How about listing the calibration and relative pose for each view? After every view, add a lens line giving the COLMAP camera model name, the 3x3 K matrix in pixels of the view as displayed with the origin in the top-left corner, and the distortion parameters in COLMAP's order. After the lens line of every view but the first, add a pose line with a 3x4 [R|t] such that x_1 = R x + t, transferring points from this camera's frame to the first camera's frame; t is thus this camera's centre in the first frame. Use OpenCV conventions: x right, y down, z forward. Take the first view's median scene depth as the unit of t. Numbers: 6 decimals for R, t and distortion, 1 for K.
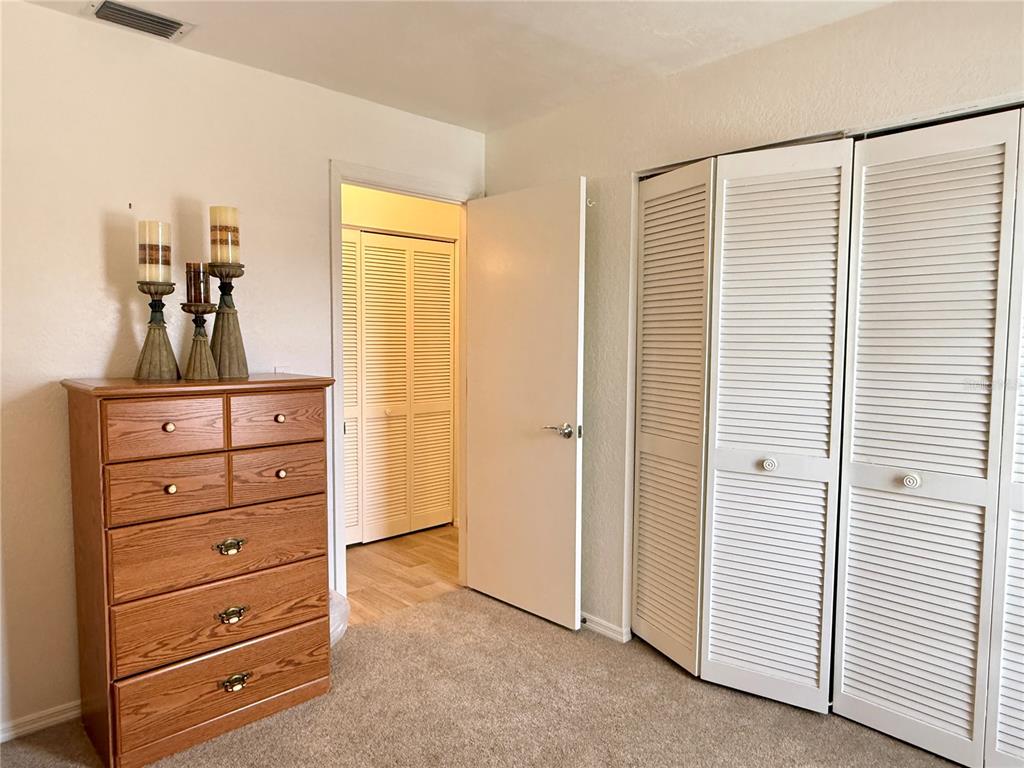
lens RADIAL K [[658.7, 0, 513.0], [0, 658.7, 390.0], [0, 0, 1]] dist [0.008724, 0.001567]
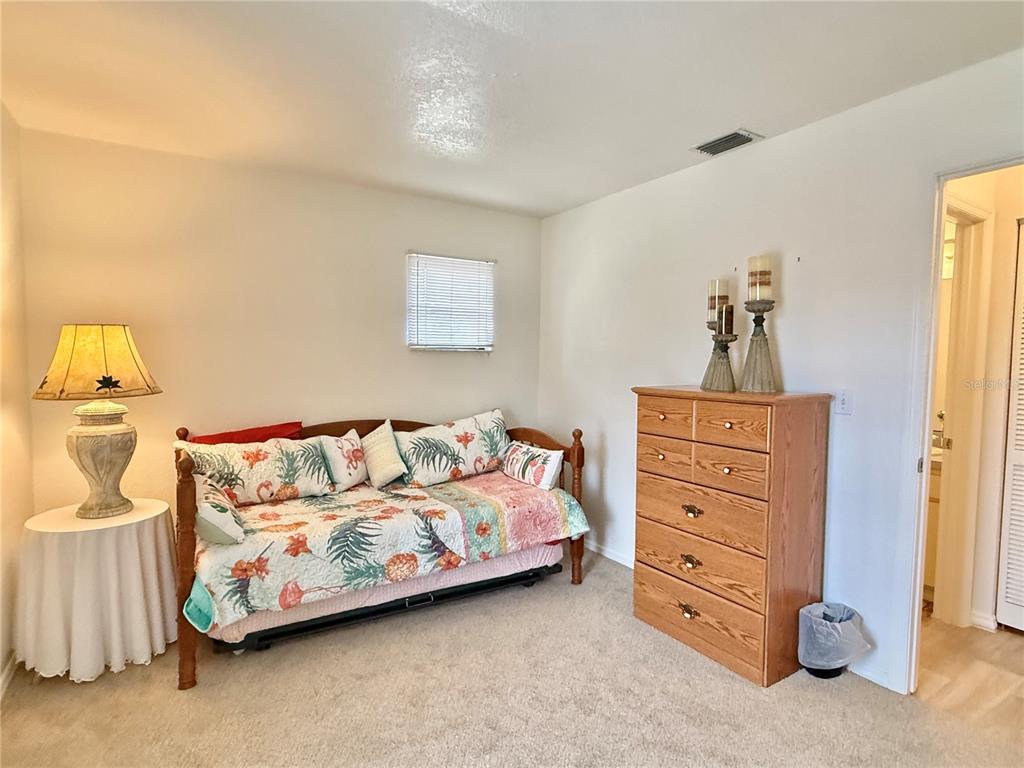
lens RADIAL K [[531.8, 0, 512.2], [0, 531.8, 386.6], [0, 0, 1]] dist [0.000083, 0.000648]
pose [[-0.169945, 0.048273, -0.984271, 0.662256], [-0.087413, 0.994124, 0.063849, -0.054033], [0.981569, 0.096889, -0.164726, 0.737555]]
